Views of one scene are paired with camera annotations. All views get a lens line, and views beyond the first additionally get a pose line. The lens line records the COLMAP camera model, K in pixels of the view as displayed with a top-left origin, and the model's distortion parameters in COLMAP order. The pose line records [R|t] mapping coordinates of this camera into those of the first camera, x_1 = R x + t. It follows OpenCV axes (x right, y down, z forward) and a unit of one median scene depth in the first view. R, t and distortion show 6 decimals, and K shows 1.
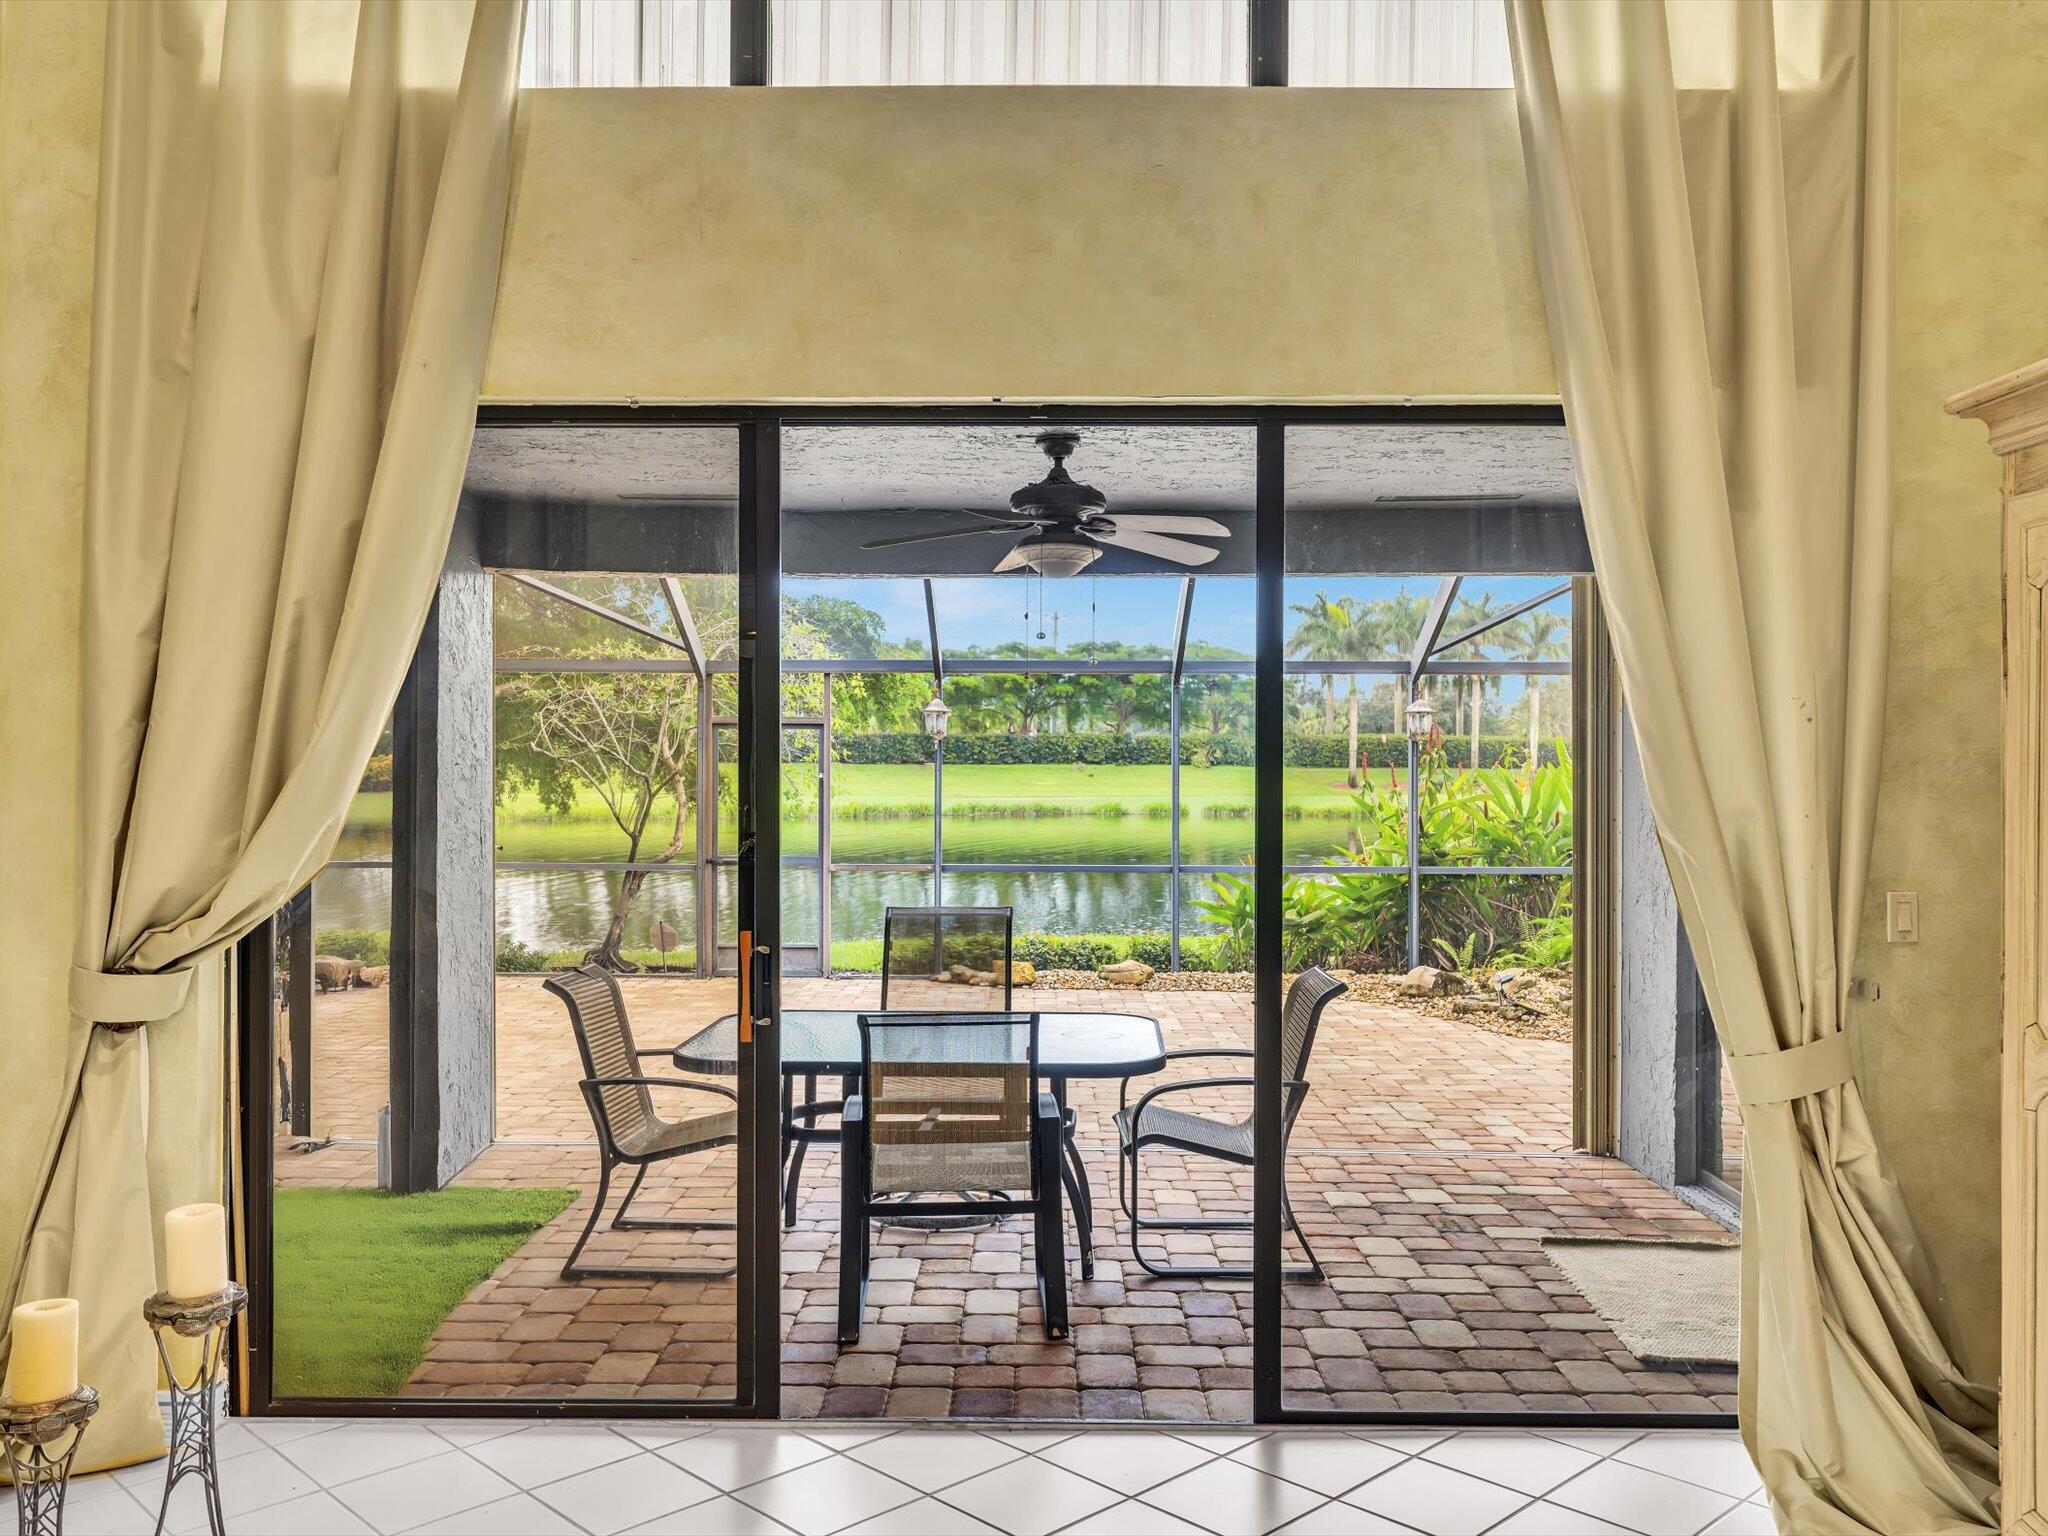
lens RADIAL K [[1040.0, 0, 1030.3], [0, 1040.0, 771.3], [0, 0, 1]] dist [-0.006316, -0.001358]
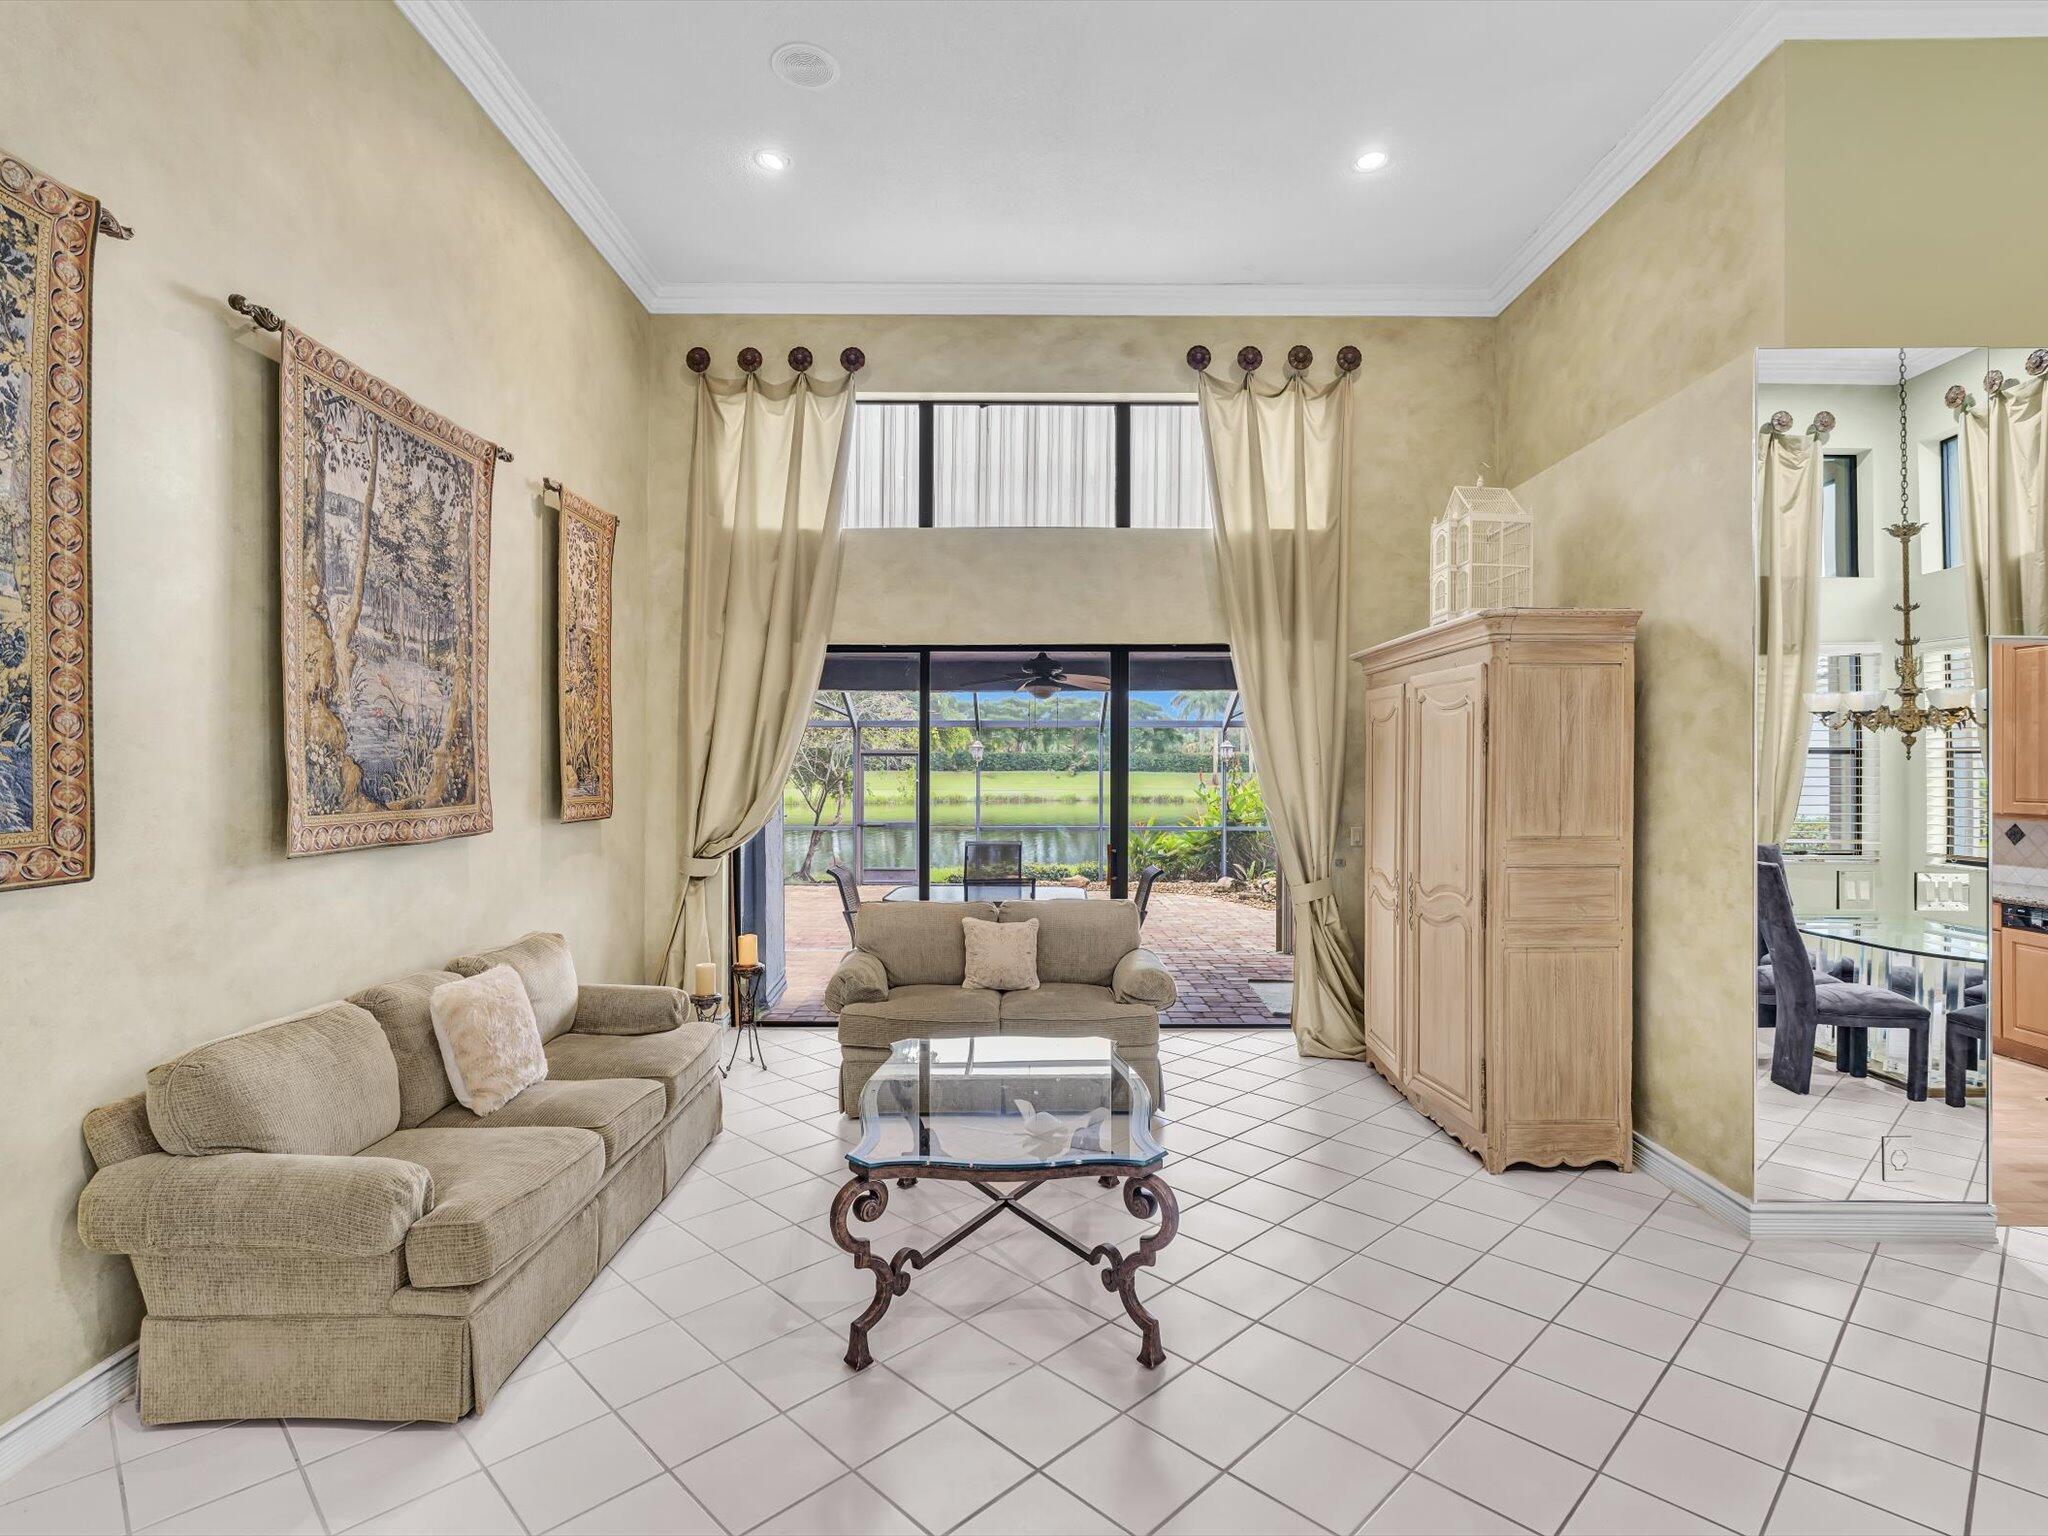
lens RADIAL K [[1040.0, 0, 1023.3], [0, 1040.0, 767.2], [0, 0, 1]] dist [-0.006316, -0.001358]
pose [[0.999759, -0.001470, 0.021919, -0.070759], [0.001340, 0.999982, 0.005925, -0.047163], [-0.021927, -0.005895, 0.999742, -1.398742]]
